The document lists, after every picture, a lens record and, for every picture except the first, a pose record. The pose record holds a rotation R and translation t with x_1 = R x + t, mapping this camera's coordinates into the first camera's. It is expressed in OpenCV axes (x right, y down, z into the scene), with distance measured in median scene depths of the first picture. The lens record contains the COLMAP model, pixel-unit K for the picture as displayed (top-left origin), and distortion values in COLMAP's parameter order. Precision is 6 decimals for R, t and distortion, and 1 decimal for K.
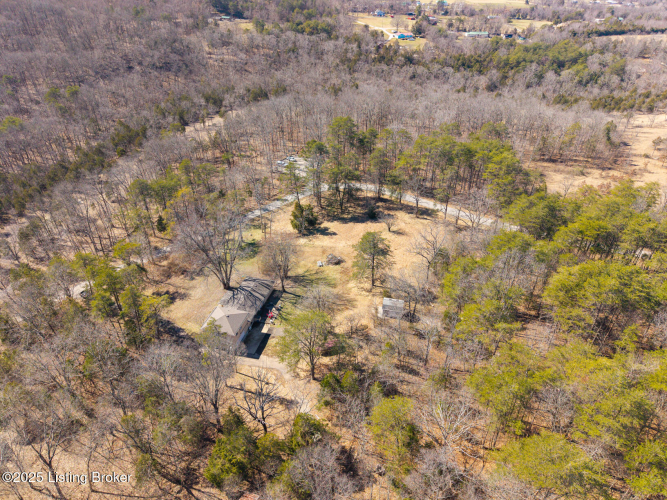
lens RADIAL K [[452.3, 0, 332.7], [0, 452.3, 244.8], [0, 0, 1]] dist [0.010970, -0.008670]
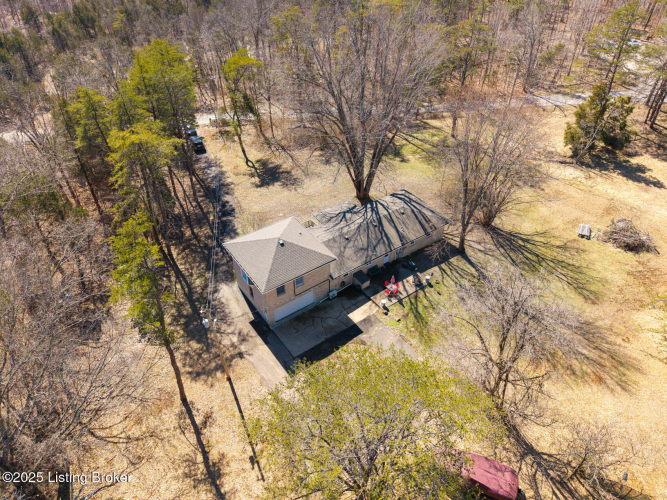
lens RADIAL K [[452.3, 0, 332.0], [0, 452.3, 245.1], [0, 0, 1]] dist [0.010970, -0.008670]
pose [[0.763060, 0.417794, -0.493141, 0.004022], [-0.347637, 0.908525, 0.231797, 0.031853], [0.544874, -0.005441, 0.838500, 0.453043]]
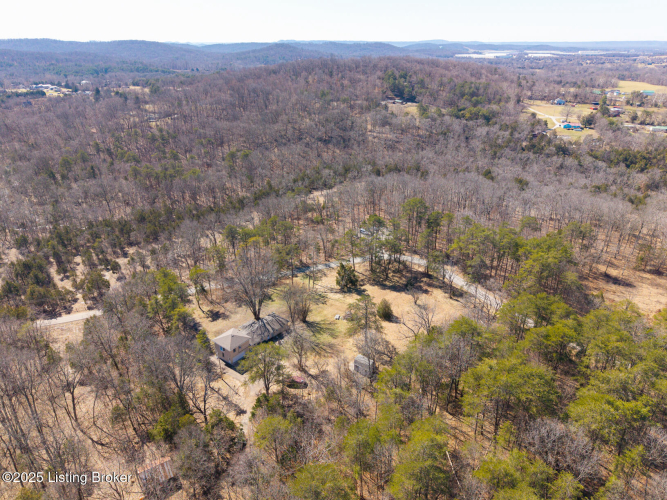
lens RADIAL K [[452.3, 0, 334.5], [0, 452.3, 251.2], [0, 0, 1]] dist [0.010970, -0.008670]
pose [[0.911338, 0.163860, -0.377640, 0.314868], [-0.213176, 0.972633, -0.092416, -0.011117], [0.352162, 0.164727, 0.921329, -0.076051]]
